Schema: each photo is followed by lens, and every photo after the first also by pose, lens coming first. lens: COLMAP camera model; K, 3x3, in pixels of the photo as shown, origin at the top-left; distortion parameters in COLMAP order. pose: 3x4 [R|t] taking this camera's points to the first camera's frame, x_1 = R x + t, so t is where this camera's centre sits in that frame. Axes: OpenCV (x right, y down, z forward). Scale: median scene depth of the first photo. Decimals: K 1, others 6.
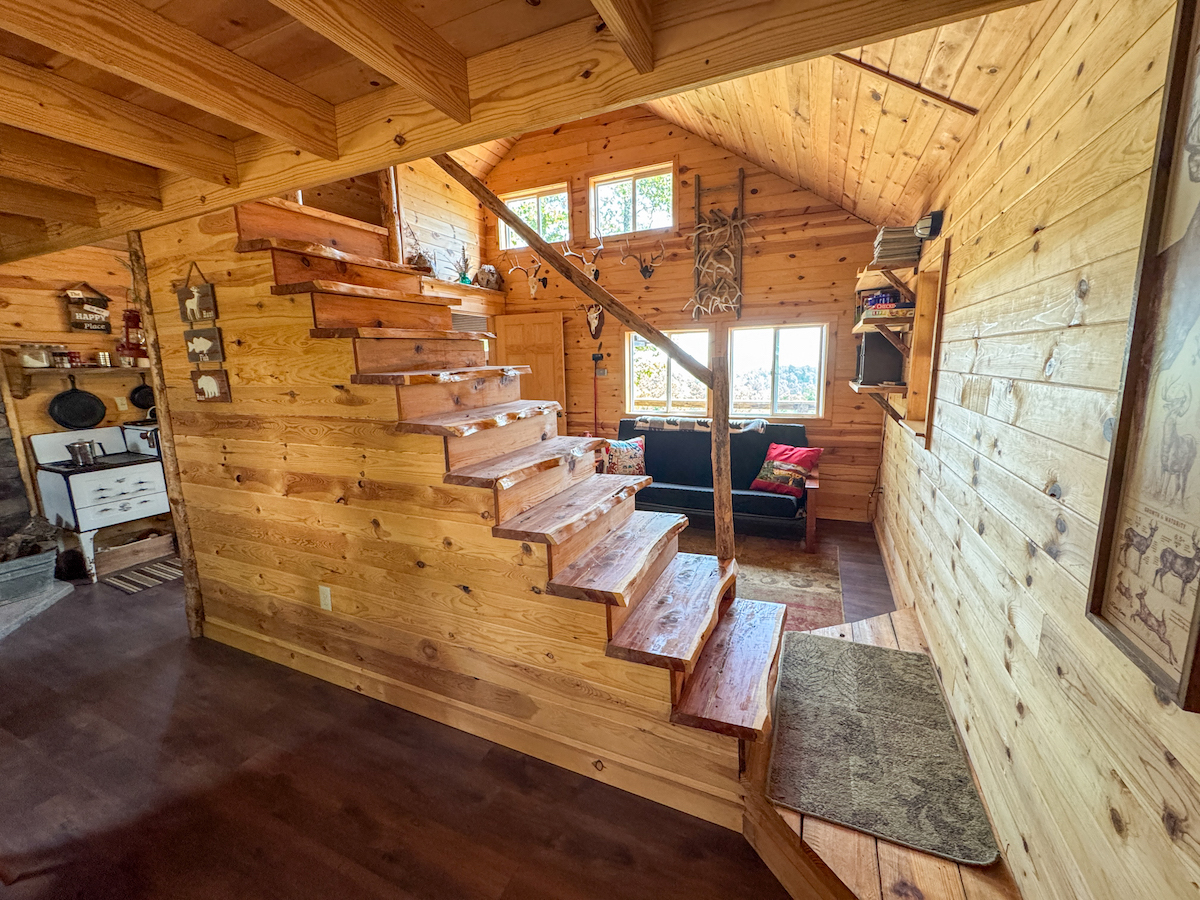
lens RADIAL K [[479.1, 0, 599.7], [0, 479.1, 448.8], [0, 0, 1]] dist [-0.005252, 0.000852]
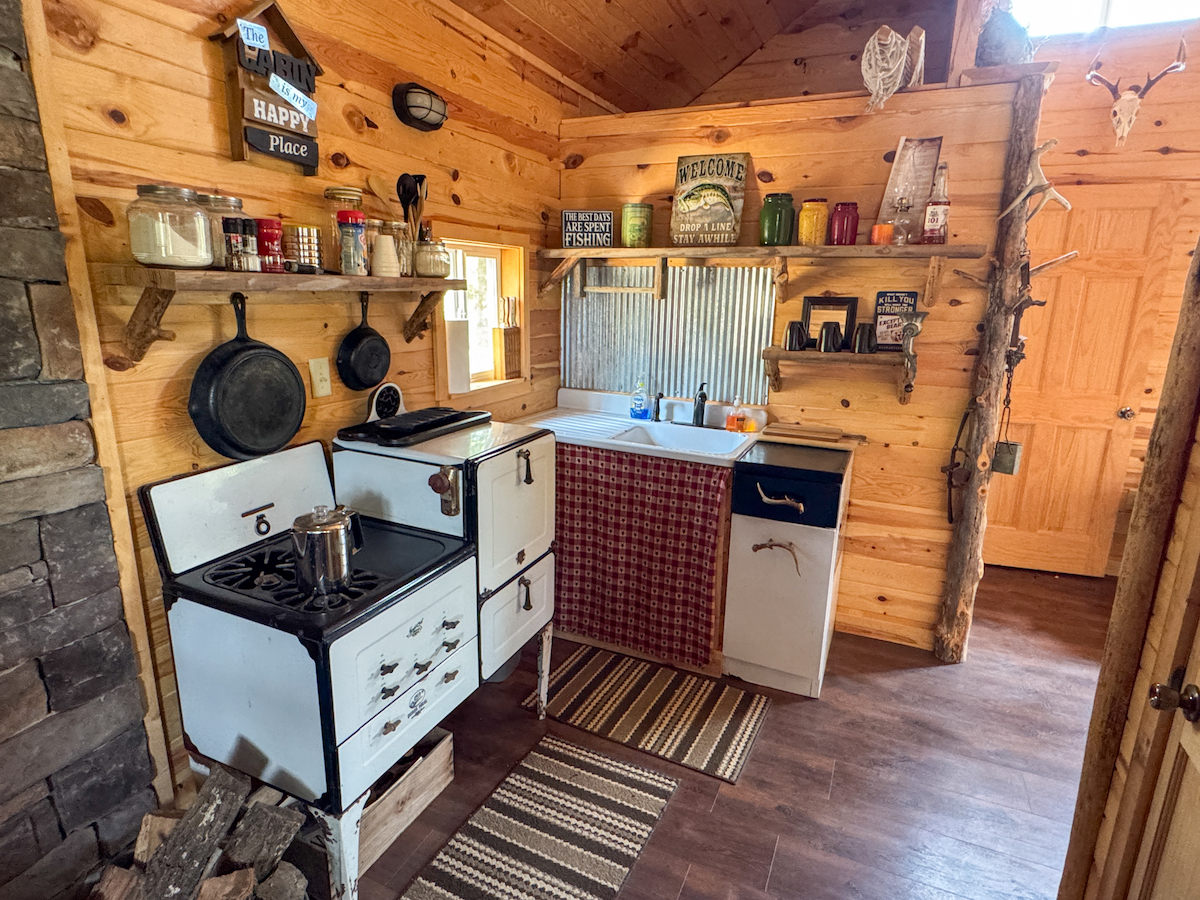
lens RADIAL K [[659.6, 0, 592.8], [0, 659.6, 449.8], [0, 0, 1]] dist [-0.004041, 0.000083]
pose [[0.999373, 0.033706, 0.010842, -0.926234], [-0.034321, 0.997444, 0.062674, -0.090700], [-0.008702, -0.063007, 0.997975, 0.578569]]
